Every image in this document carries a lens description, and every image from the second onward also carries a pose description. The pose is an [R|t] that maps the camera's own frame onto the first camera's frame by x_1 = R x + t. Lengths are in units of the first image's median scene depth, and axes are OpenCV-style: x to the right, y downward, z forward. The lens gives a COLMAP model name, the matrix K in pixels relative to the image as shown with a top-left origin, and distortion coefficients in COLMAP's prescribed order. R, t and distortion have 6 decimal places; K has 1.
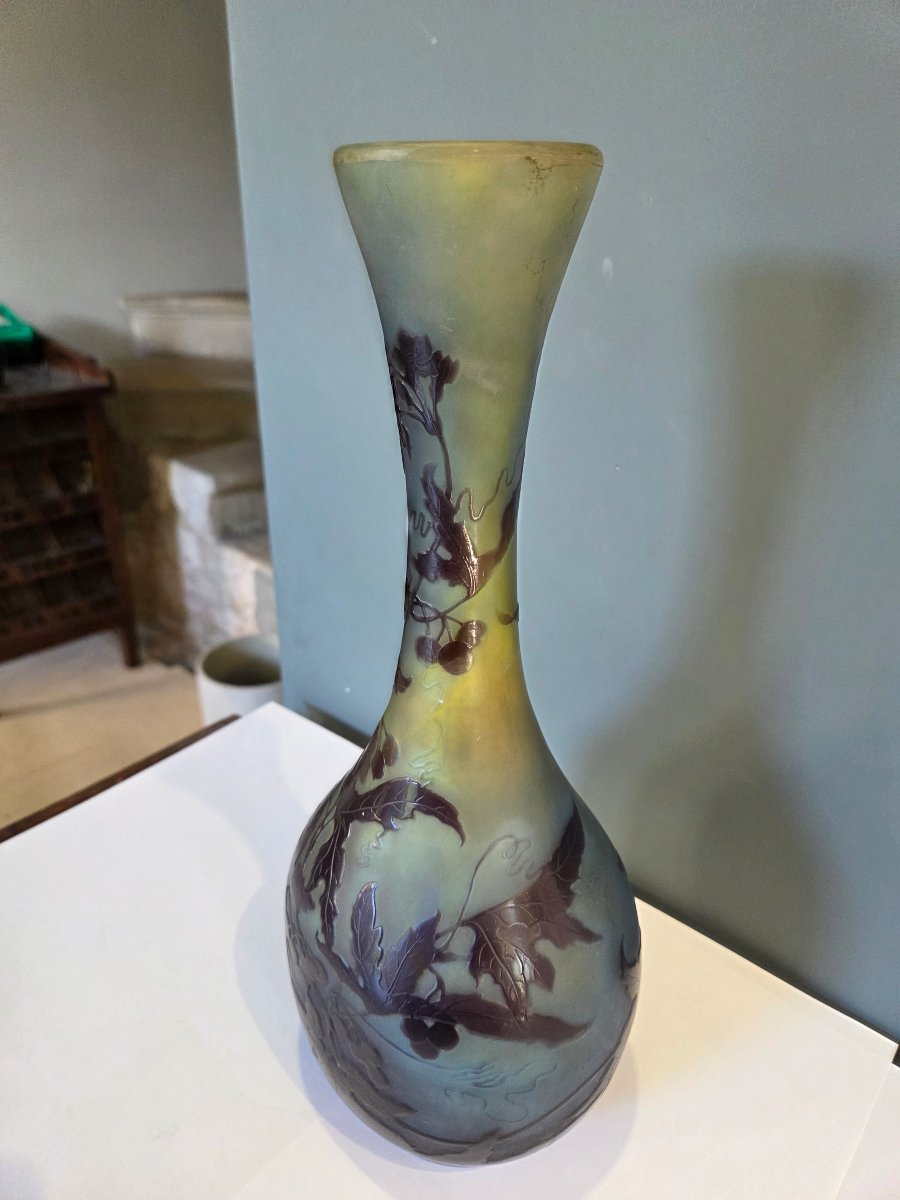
lens RADIAL K [[808.7, 0, 452.6], [0, 808.7, 600.6], [0, 0, 1]] dist [0.037588, -0.006028]
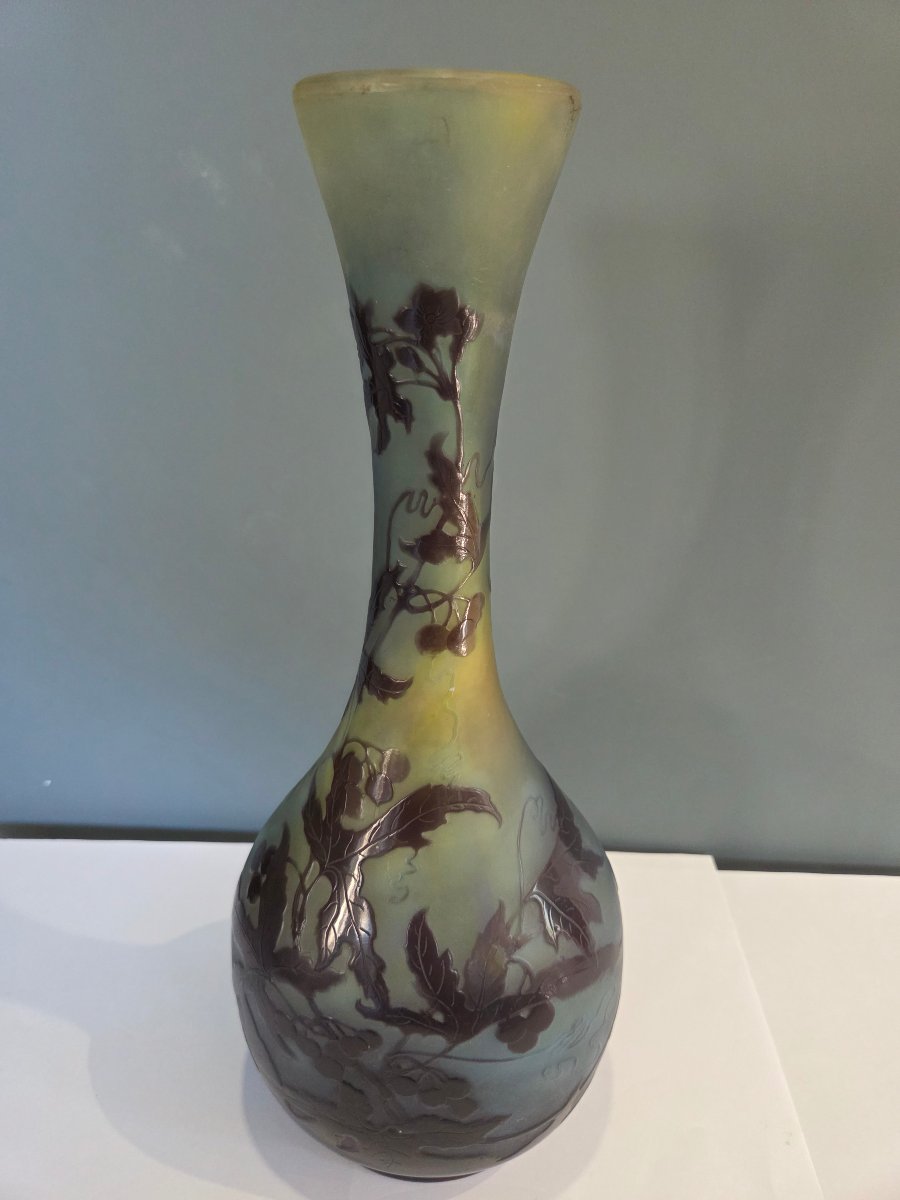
lens RADIAL K [[808.7, 0, 445.7], [0, 808.7, 596.4], [0, 0, 1]] dist [0.037588, -0.006028]
pose [[0.793170, -0.254691, 0.553185, -0.147965], [0.257908, 0.963351, 0.073740, -0.014358], [-0.551692, 0.084182, 0.829788, 0.062617]]
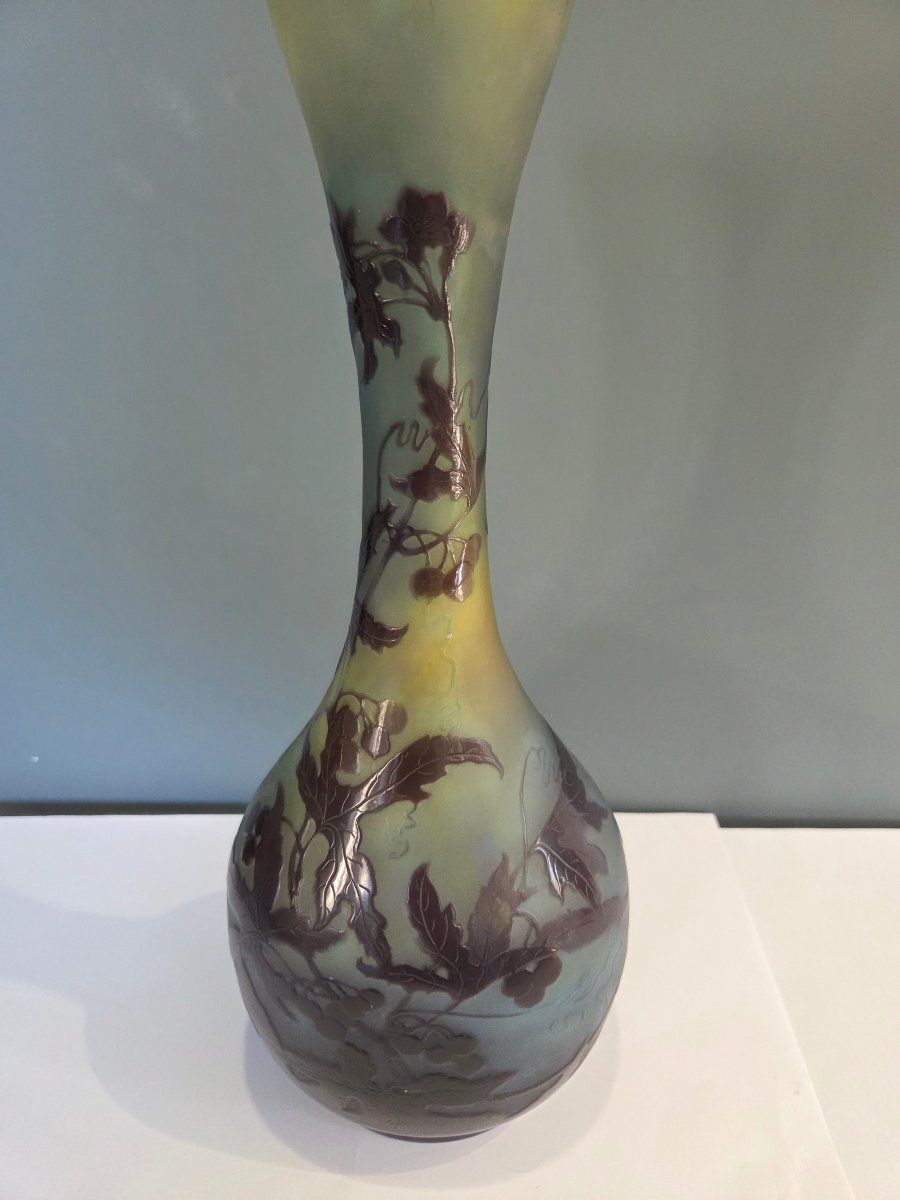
lens RADIAL K [[808.7, 0, 451.5], [0, 808.7, 603.9], [0, 0, 1]] dist [0.037588, -0.006028]
pose [[0.778229, -0.288921, 0.557570, -0.145324], [0.277719, 0.954677, 0.107067, -0.001193], [-0.563234, 0.071526, 0.823196, 0.074416]]
